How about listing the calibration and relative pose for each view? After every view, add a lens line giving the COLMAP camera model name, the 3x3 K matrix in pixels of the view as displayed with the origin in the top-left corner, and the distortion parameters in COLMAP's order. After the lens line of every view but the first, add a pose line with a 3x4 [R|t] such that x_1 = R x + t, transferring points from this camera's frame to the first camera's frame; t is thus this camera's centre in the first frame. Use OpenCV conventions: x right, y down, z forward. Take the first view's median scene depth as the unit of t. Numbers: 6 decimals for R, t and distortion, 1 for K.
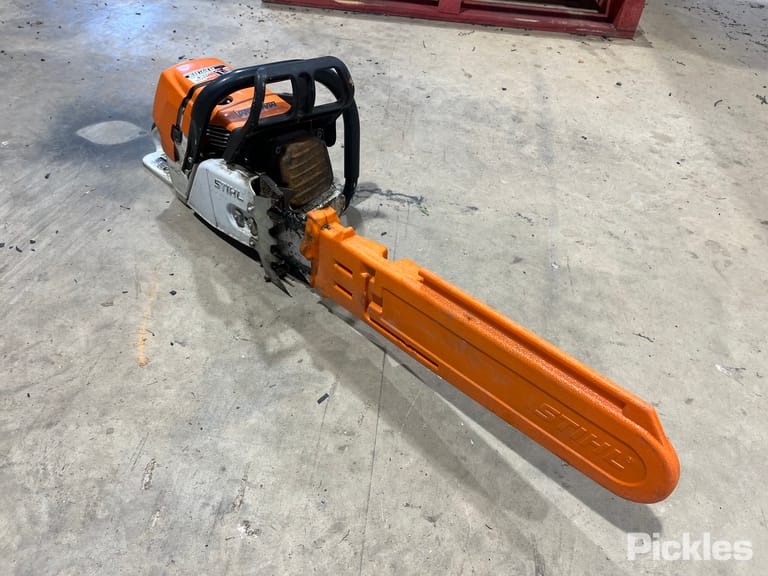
lens RADIAL K [[592.0, 0, 391.0], [0, 592.0, 285.4], [0, 0, 1]] dist [0.067817, -0.105188]
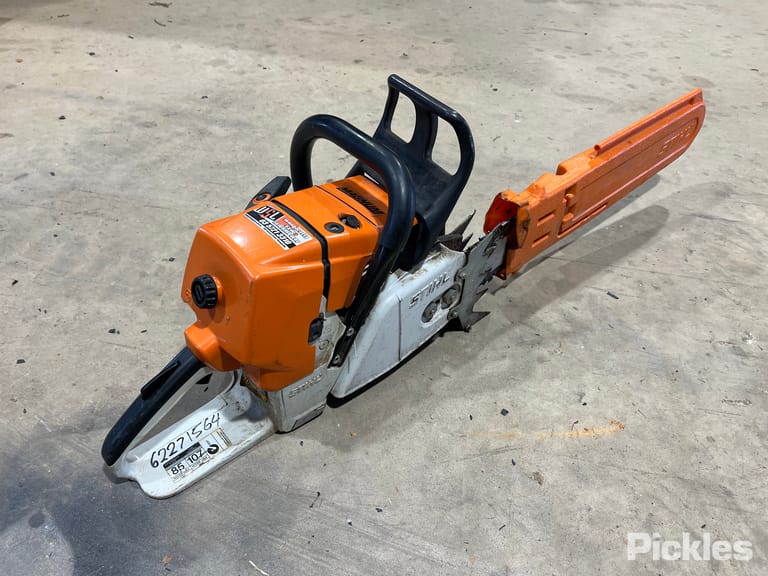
lens RADIAL K [[592.0, 0, 391.0], [0, 592.0, 285.4], [0, 0, 1]] dist [0.067817, -0.105188]
pose [[0.078748, -0.713259, 0.696462, -0.724391], [0.621283, 0.581477, 0.525254, -0.536612], [-0.779619, 0.391338, 0.488926, 0.587254]]
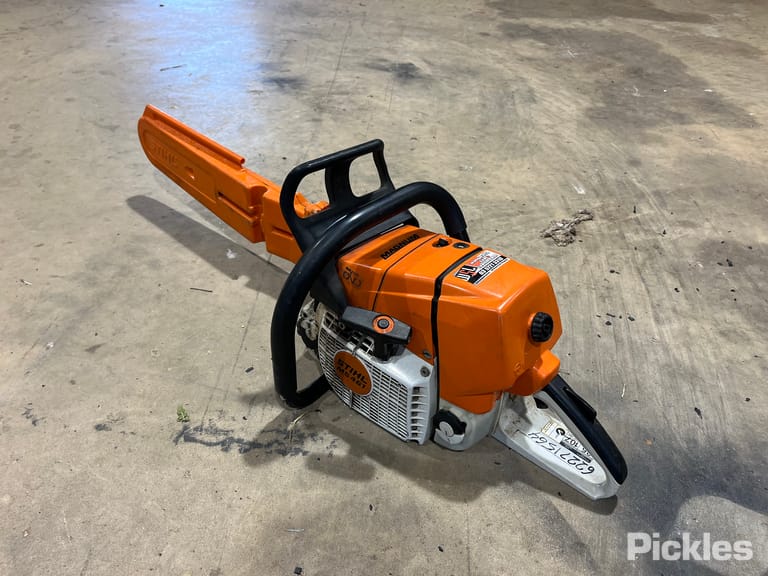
lens RADIAL K [[592.0, 0, 391.0], [0, 592.0, 285.4], [0, 0, 1]] dist [0.067817, -0.105188]
pose [[-0.991732, -0.061850, -0.112437, -0.109896], [-0.123106, 0.211187, 0.969662, -0.965293], [-0.036228, 0.975487, -0.217055, 1.106291]]
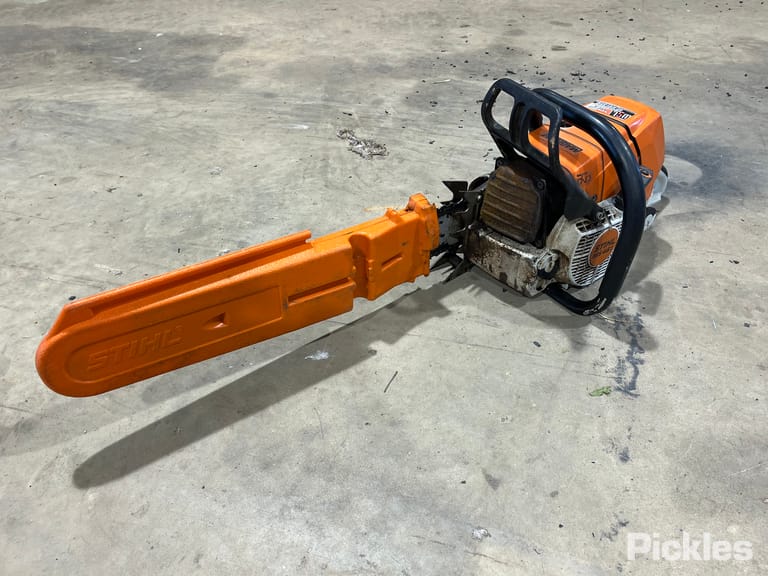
lens RADIAL K [[581.0, 0, 390.2], [0, 581.0, 288.4], [0, 0, 1]] dist [0.068770, -0.098844]
pose [[-0.191892, 0.560703, -0.805475, 0.655011], [-0.646627, 0.545164, 0.533545, -0.444304], [0.738276, 0.623224, 0.257953, 0.626946]]
